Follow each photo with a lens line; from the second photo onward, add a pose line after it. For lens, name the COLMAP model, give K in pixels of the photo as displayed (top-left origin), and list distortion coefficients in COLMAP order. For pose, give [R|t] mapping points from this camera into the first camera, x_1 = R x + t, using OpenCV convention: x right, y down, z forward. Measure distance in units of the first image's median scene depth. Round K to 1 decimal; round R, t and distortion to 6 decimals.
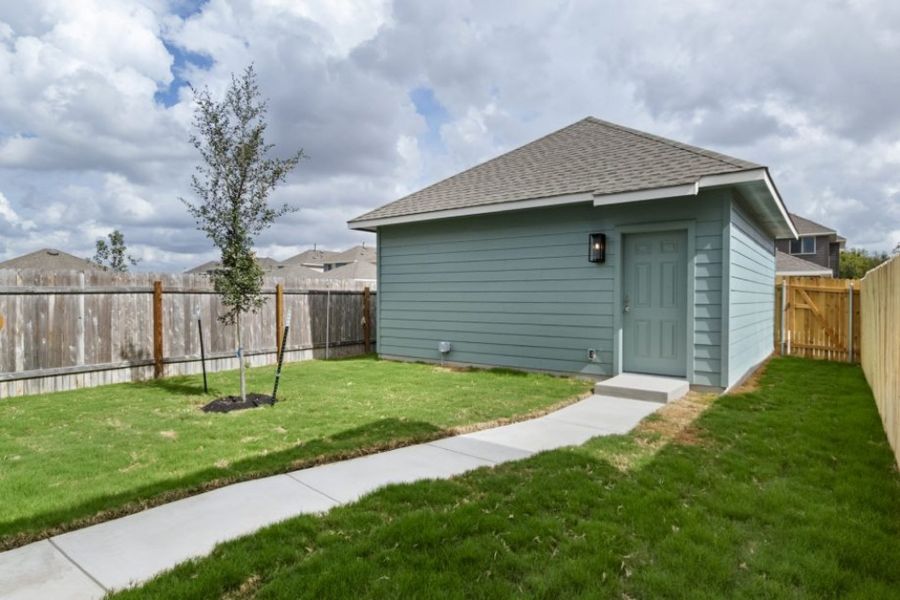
lens RADIAL K [[513.4, 0, 451.6], [0, 513.4, 279.2], [0, 0, 1]] dist [0.001870, -0.001666]
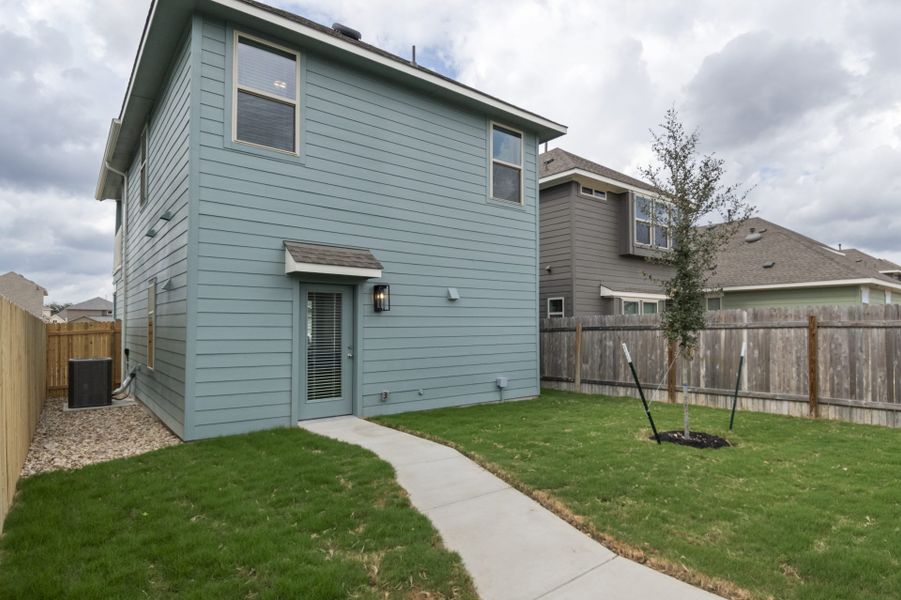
lens RADIAL K [[470.6, 0, 452.0], [0, 470.6, 319.1], [0, 0, 1]] dist [0.001213, -0.020908]
pose [[-0.241323, -0.020847, -0.970221, 0.455852], [0.033277, 0.999004, -0.029742, 0.015213], [0.969874, -0.039464, -0.240389, 0.607348]]
